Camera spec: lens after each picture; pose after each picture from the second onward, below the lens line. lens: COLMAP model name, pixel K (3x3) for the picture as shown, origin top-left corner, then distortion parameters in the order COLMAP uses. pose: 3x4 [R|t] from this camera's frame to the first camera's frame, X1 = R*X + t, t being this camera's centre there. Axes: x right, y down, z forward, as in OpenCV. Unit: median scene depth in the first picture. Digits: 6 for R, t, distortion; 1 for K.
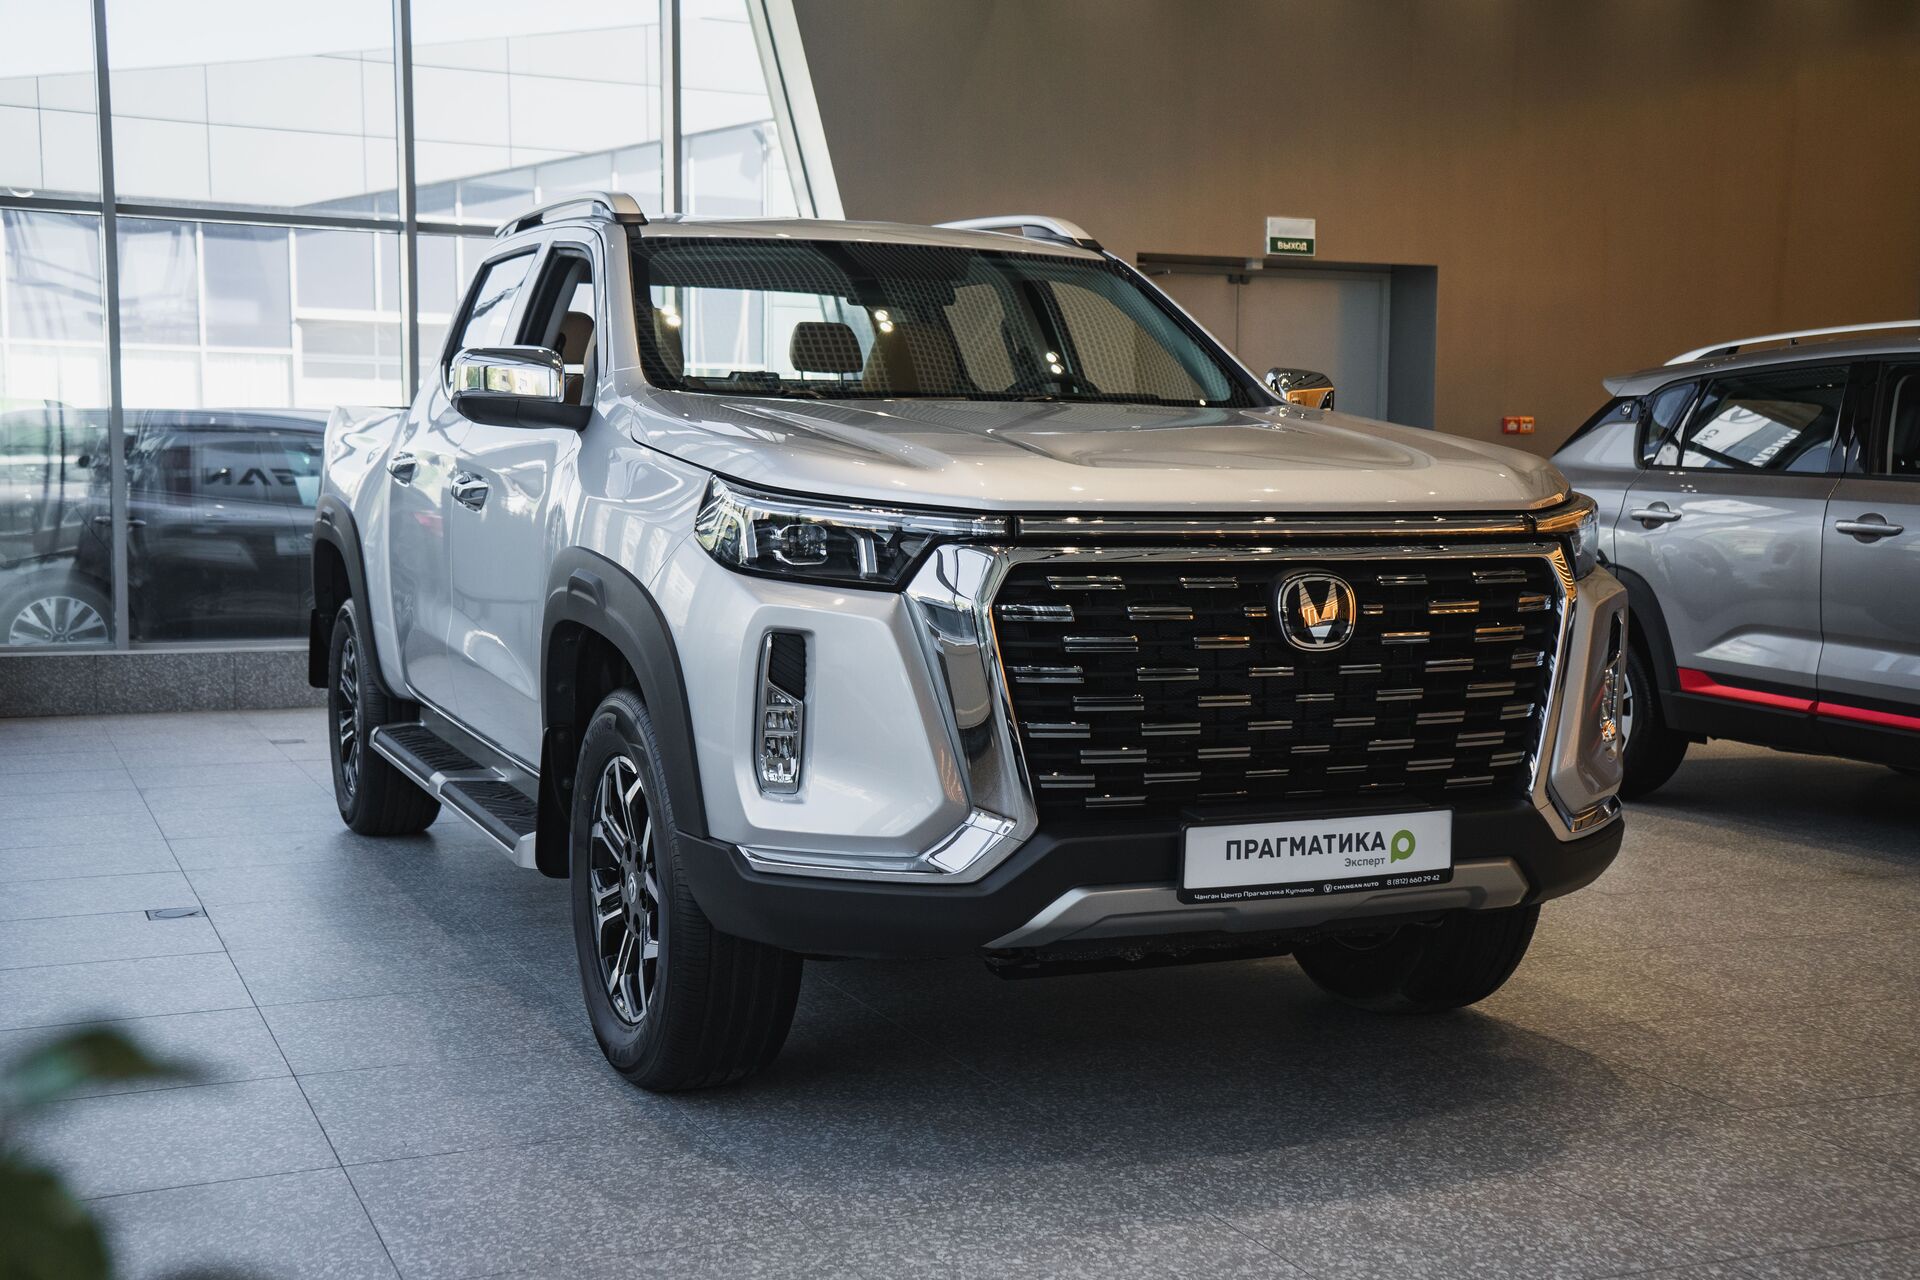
lens RADIAL K [[2287.9, 0, 884.1], [0, 2287.9, 641.4], [0, 0, 1]] dist [0.019598, 0.510065]
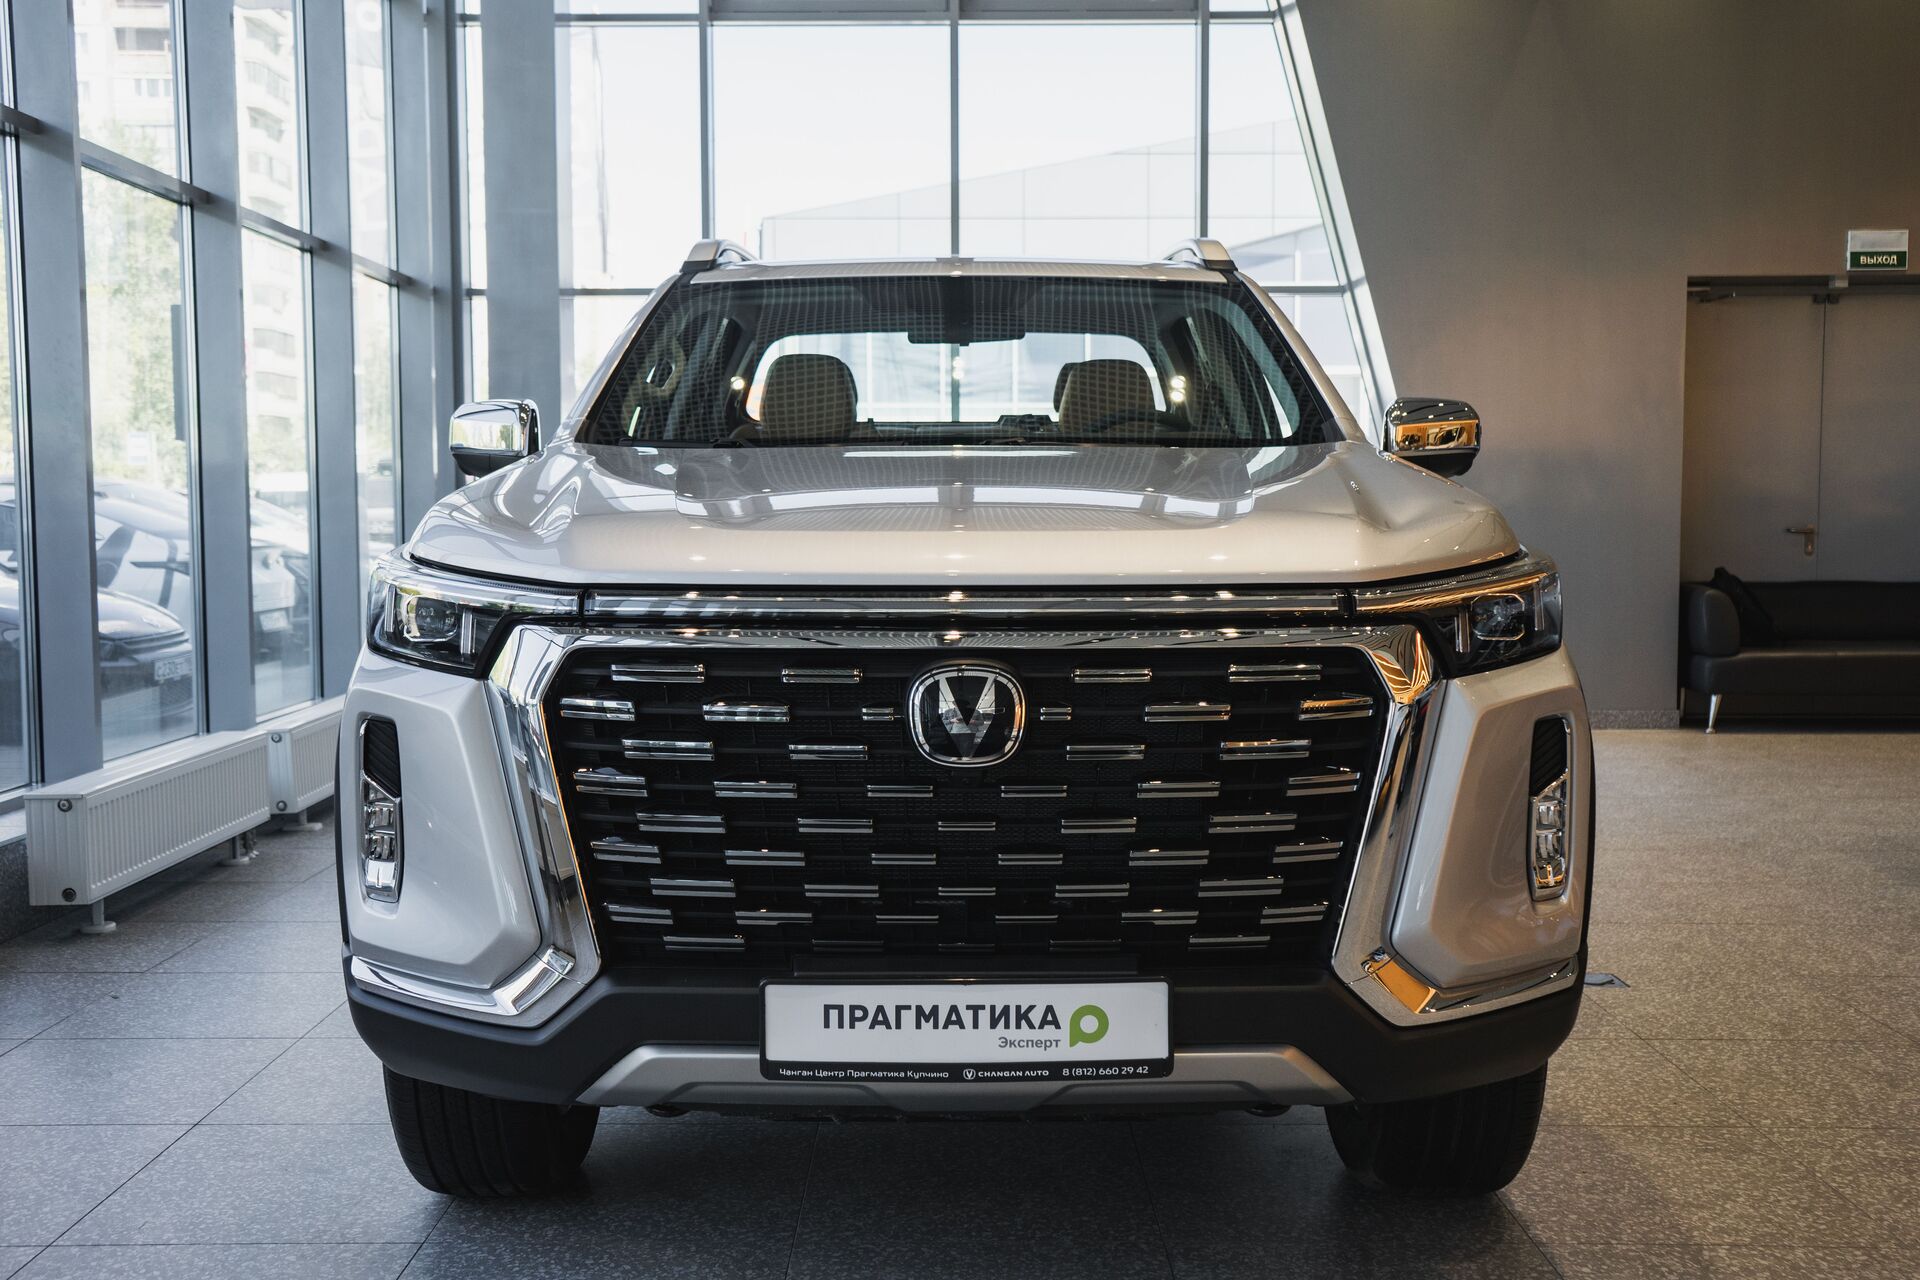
lens RADIAL K [[1919.1, 0, 960.0], [0, 1919.1, 640.0], [0, 0, 1]] dist [0.013284, 0.038997]
pose [[0.916689, 0.020730, -0.399063, 0.443409], [-0.020970, 0.999773, 0.003765, -0.040967], [0.399051, 0.004917, 0.916916, 0.400882]]
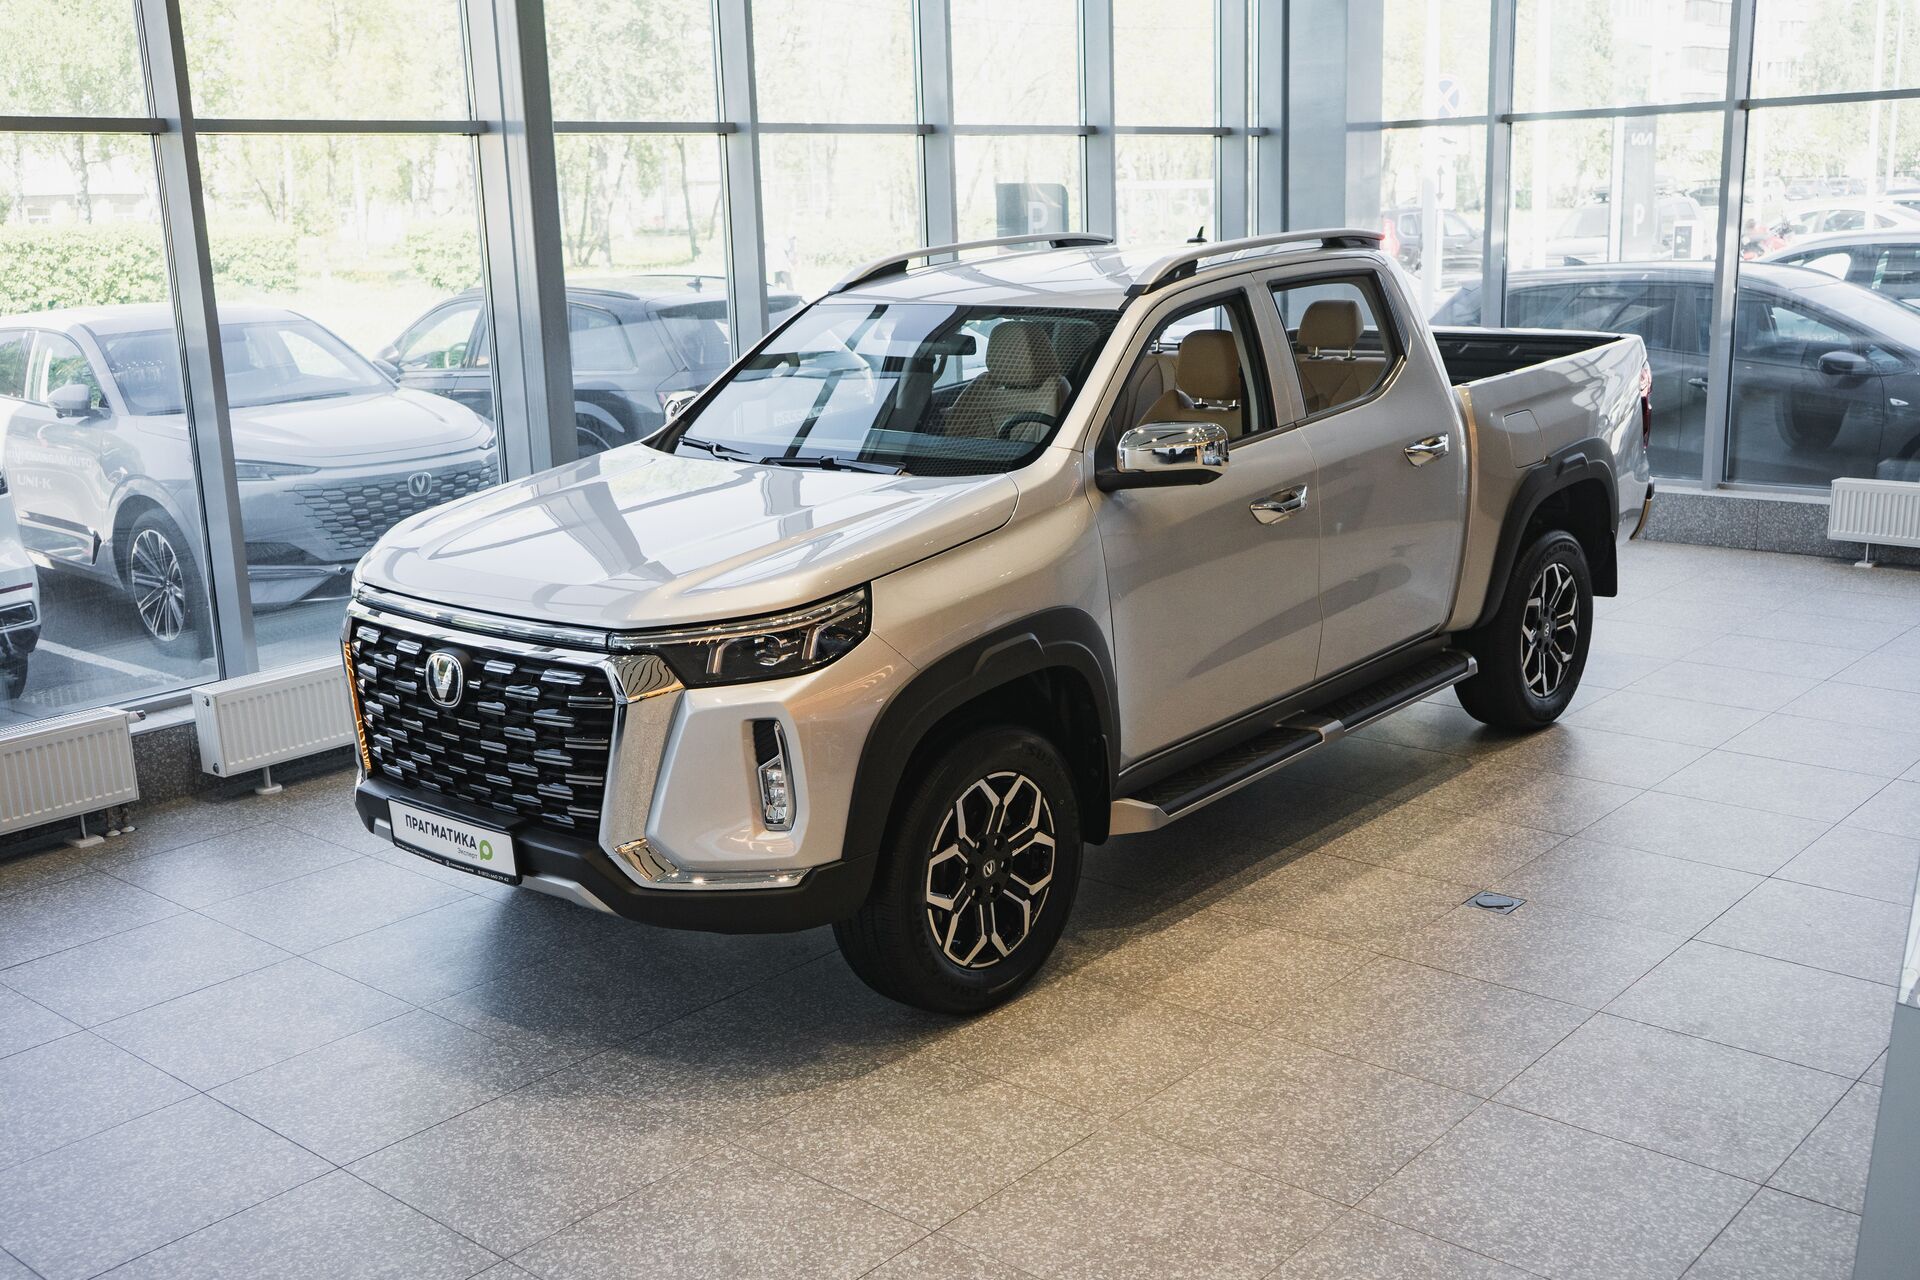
lens RADIAL K [[1919.1, 0, 960.0], [0, 1919.1, 640.0], [0, 0, 1]] dist [0.013284, 0.038997]
pose [[0.435228, 0.177965, -0.882556, 1.391422], [-0.028368, 0.982493, 0.184127, -0.268201], [0.899873, -0.055101, 0.432657, 0.764922]]
